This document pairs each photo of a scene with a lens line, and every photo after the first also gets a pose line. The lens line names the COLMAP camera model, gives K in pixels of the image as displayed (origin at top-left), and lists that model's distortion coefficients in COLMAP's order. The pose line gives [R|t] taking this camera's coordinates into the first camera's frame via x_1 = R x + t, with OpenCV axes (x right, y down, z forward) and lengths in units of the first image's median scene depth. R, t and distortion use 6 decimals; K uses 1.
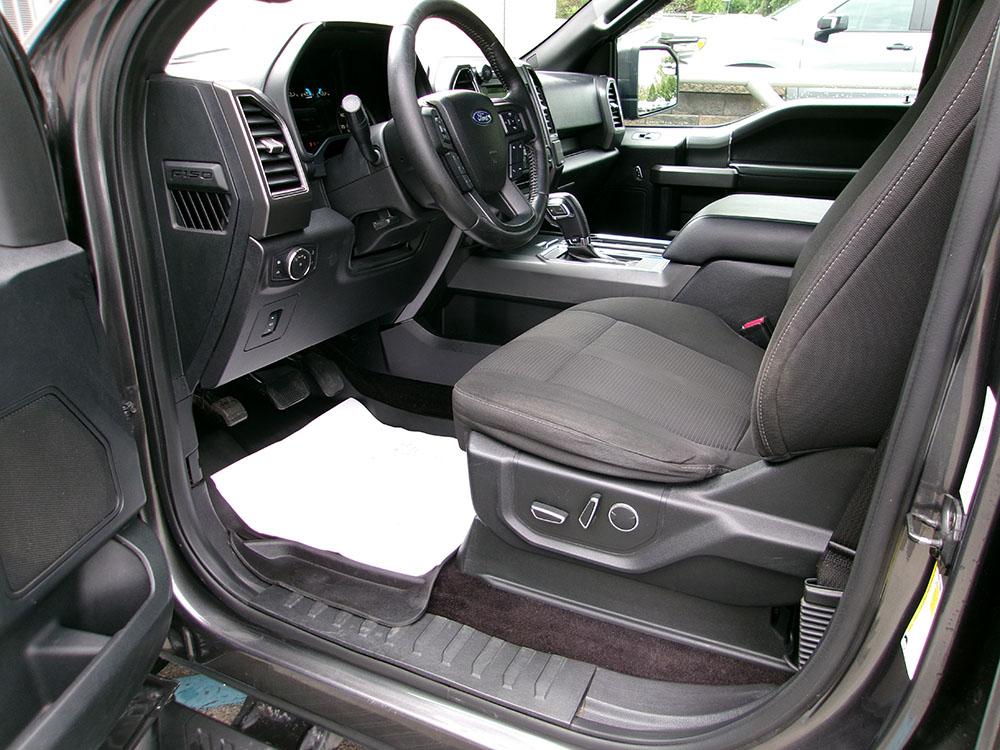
lens RADIAL K [[770.3, 0, 500.0], [0, 770.3, 375.0], [0, 0, 1]] dist [-0.016967, 0.005912]
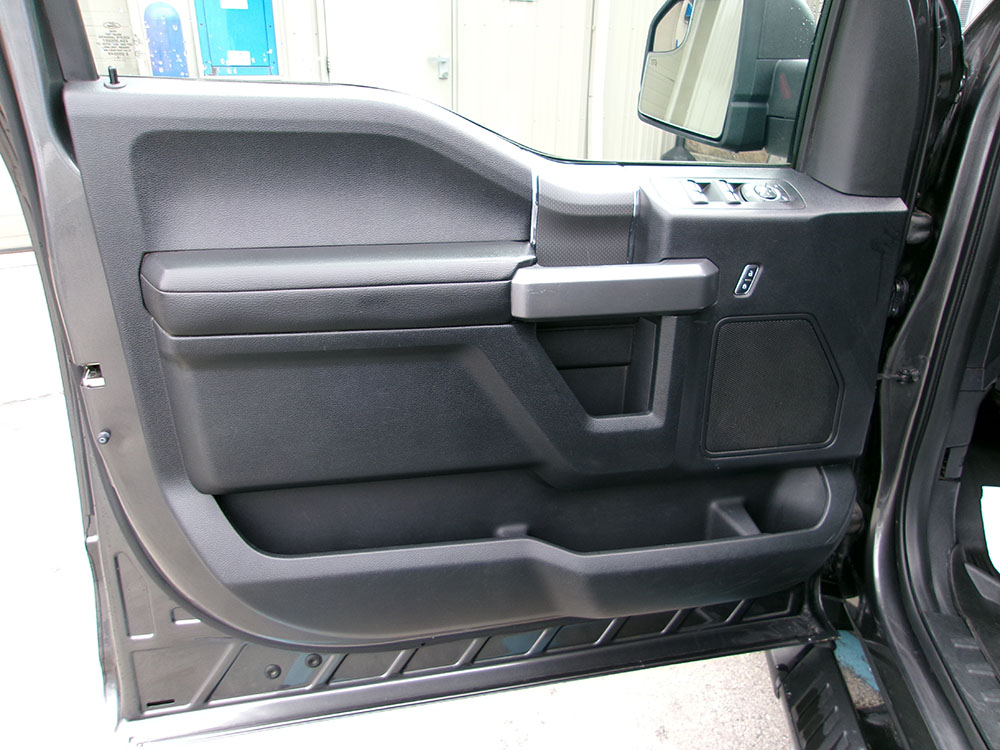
lens RADIAL K [[770.3, 0, 500.0], [0, 770.3, 375.0], [0, 0, 1]] dist [-0.016967, 0.005912]
pose [[0.321103, 0.381927, -0.866617, 0.251962], [-0.353319, 0.897319, 0.264544, -0.036376], [0.878669, 0.221246, 0.423074, 0.099478]]
